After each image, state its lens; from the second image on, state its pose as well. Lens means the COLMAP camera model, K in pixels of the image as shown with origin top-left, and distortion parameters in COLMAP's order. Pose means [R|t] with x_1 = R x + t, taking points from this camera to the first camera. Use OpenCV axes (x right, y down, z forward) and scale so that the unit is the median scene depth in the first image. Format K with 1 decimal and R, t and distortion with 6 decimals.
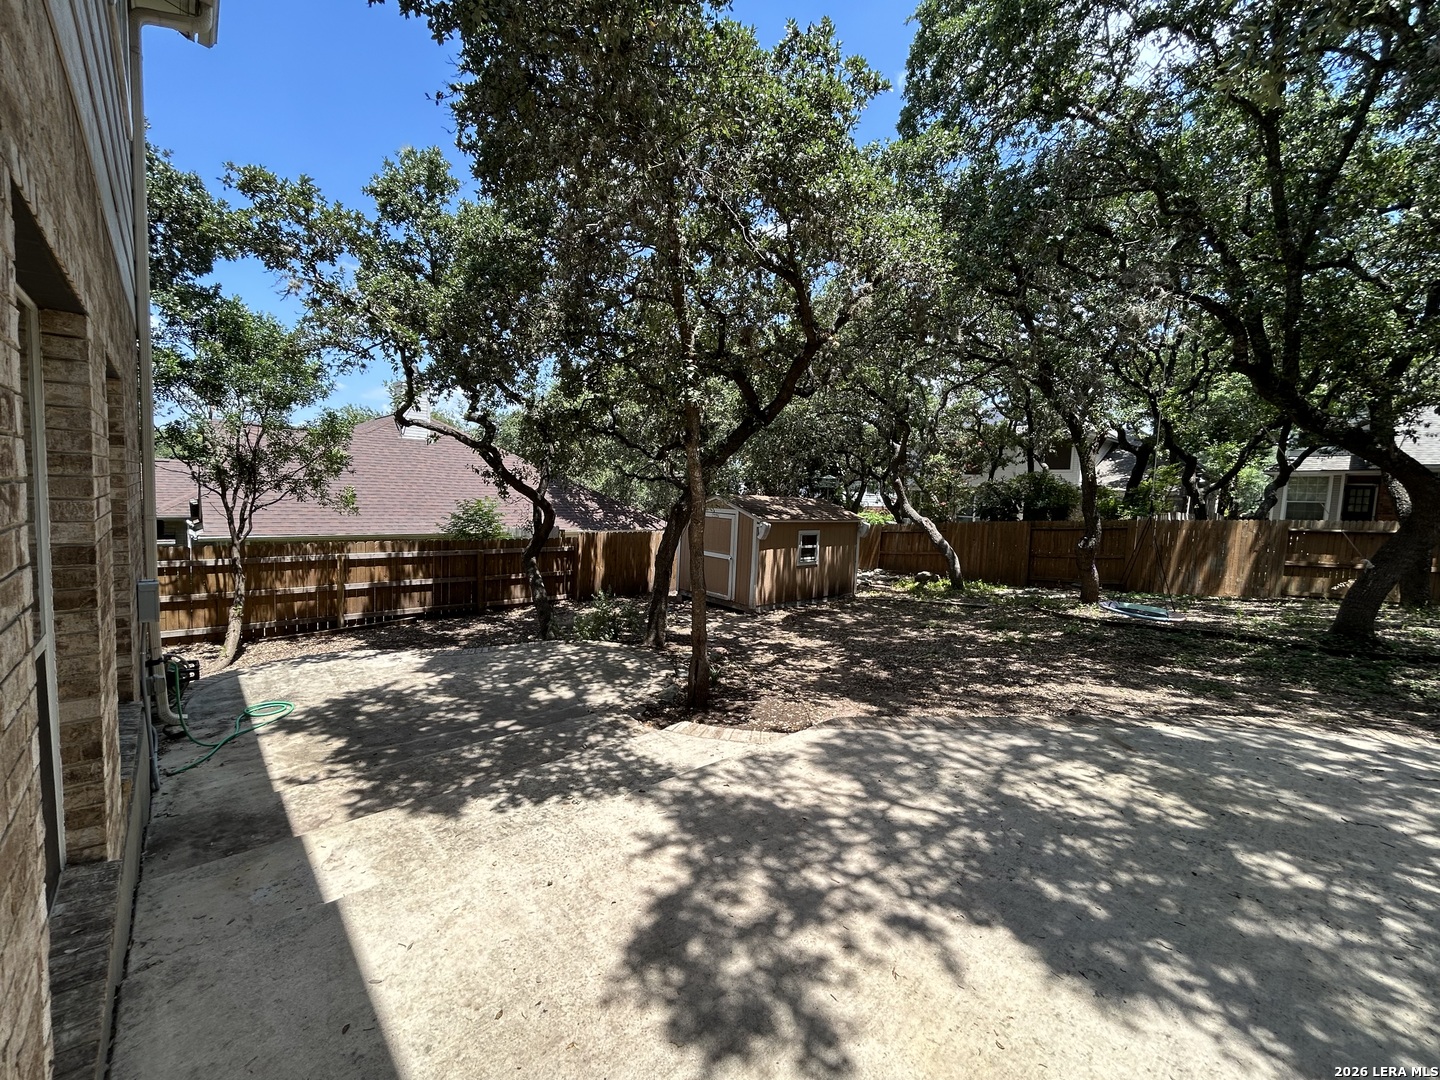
lens RADIAL K [[583.5, 0, 717.1], [0, 583.5, 538.2], [0, 0, 1]] dist [-0.000981, 0.000781]
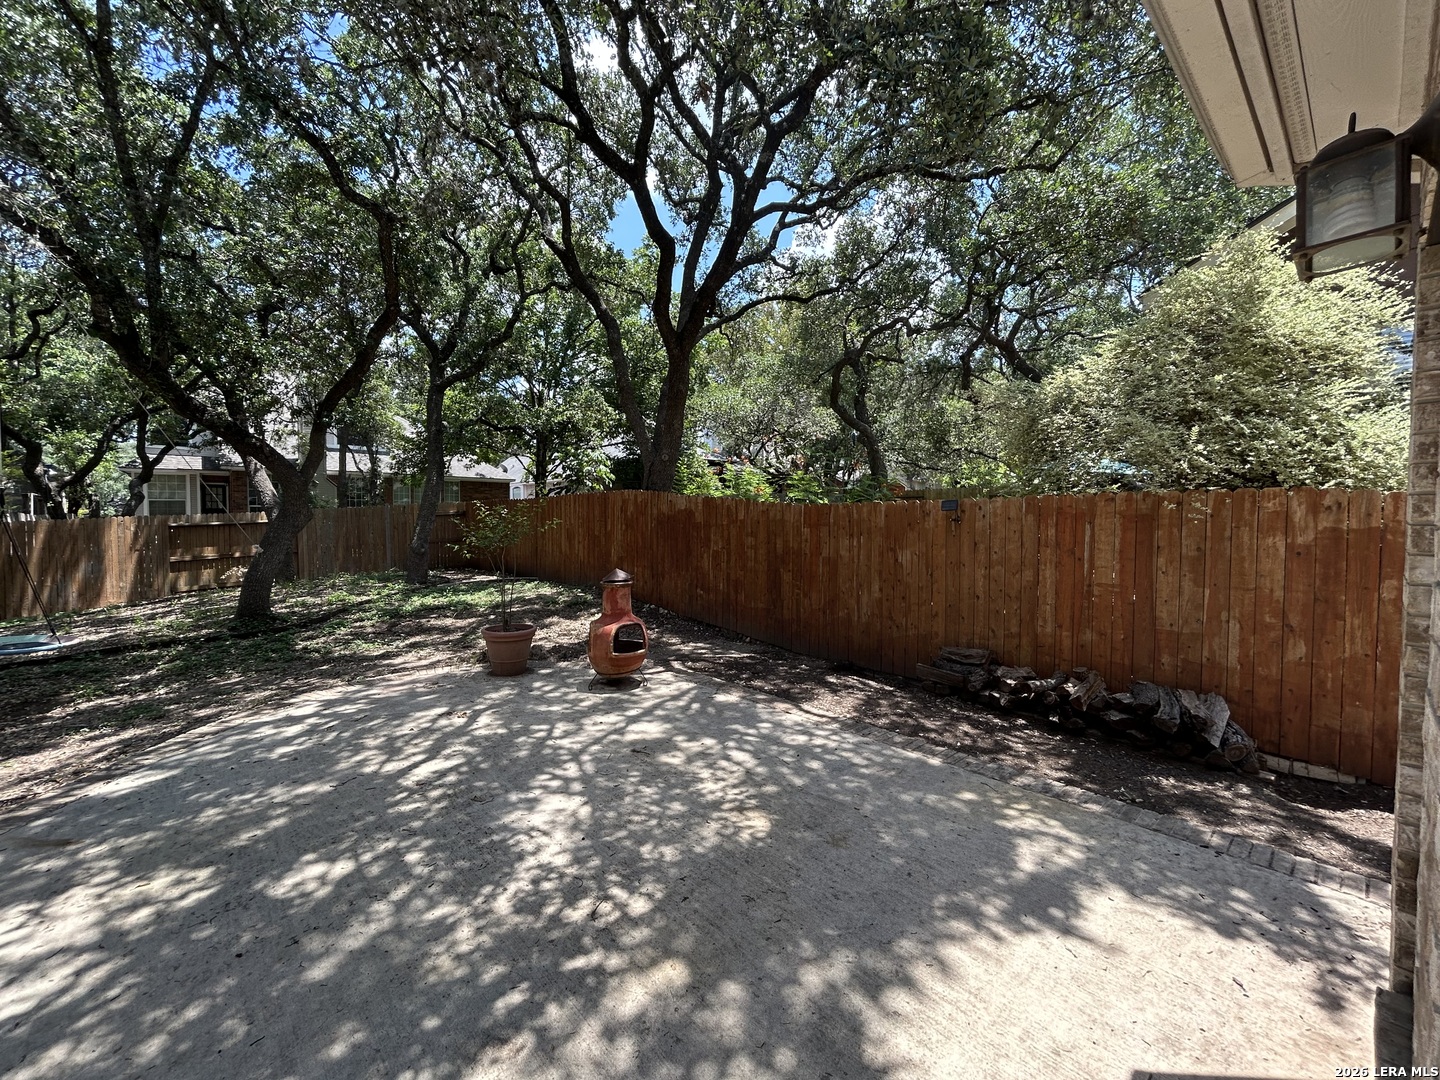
lens RADIAL K [[583.5, 0, 716.1], [0, 583.5, 537.9], [0, 0, 1]] dist [-0.000981, 0.000781]
pose [[0.015412, -0.074591, 0.997095, 0.042588], [0.078484, 0.994227, 0.073163, 0.011490], [-0.996796, 0.077129, 0.021178, 0.122595]]
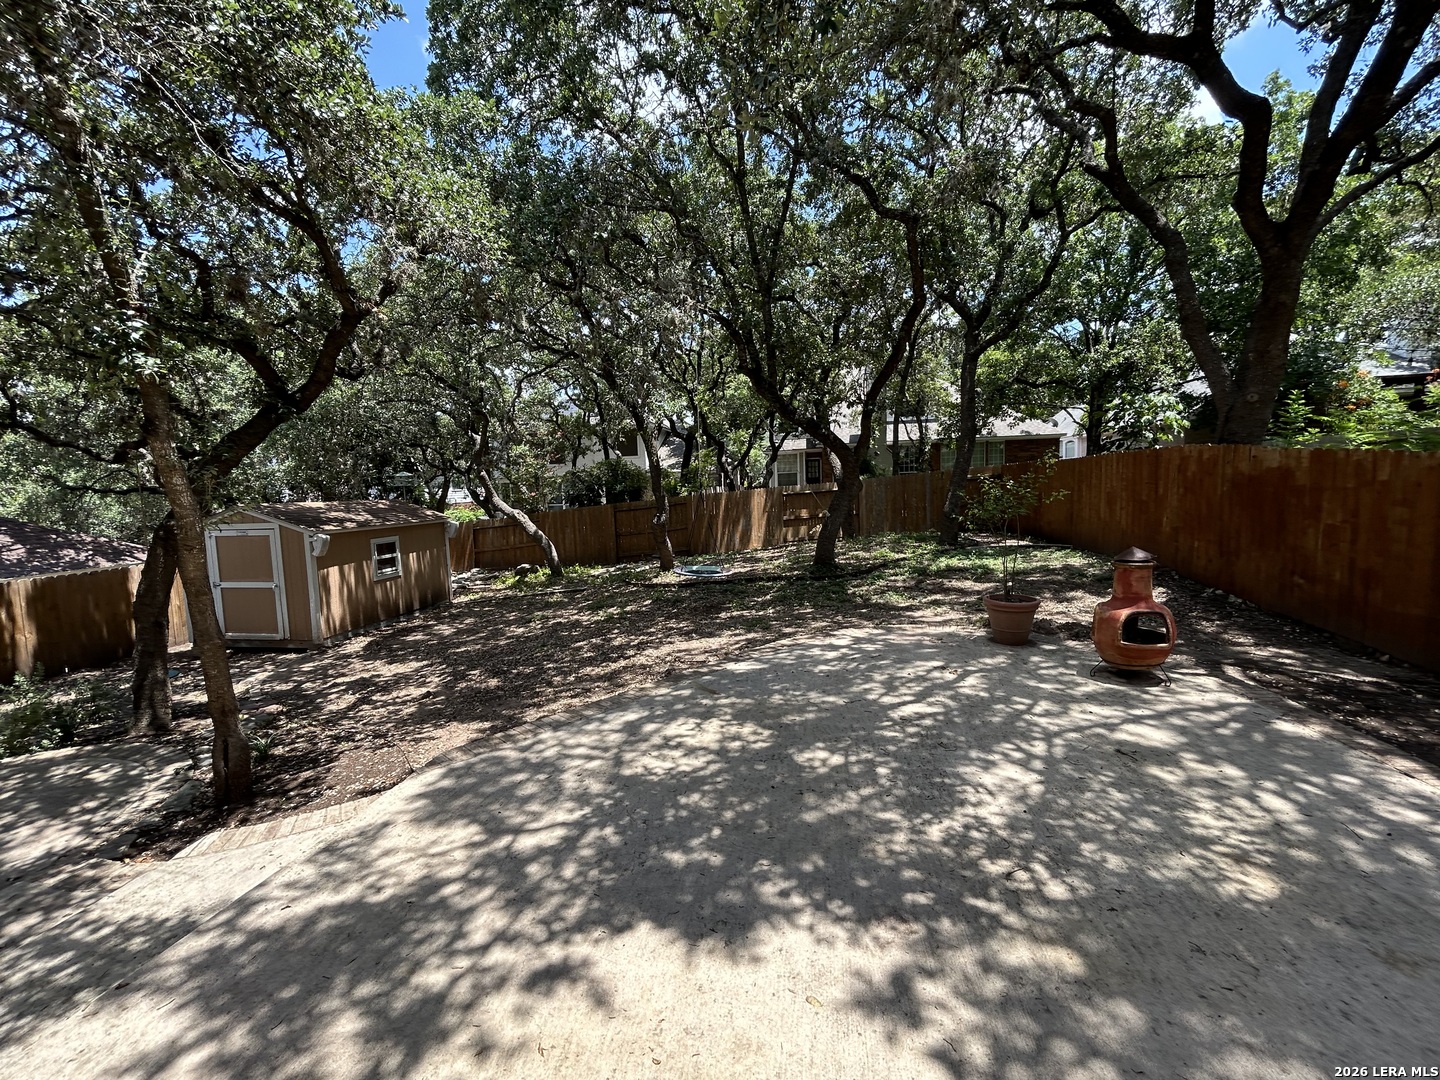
lens RADIAL K [[583.5, 0, 719.6], [0, 583.5, 539.8], [0, 0, 1]] dist [-0.000981, 0.000781]
pose [[0.776957, -0.126186, 0.616777, 0.021730], [0.115973, 0.991628, 0.056784, -0.003503], [-0.618779, 0.027411, 0.785087, 0.042836]]
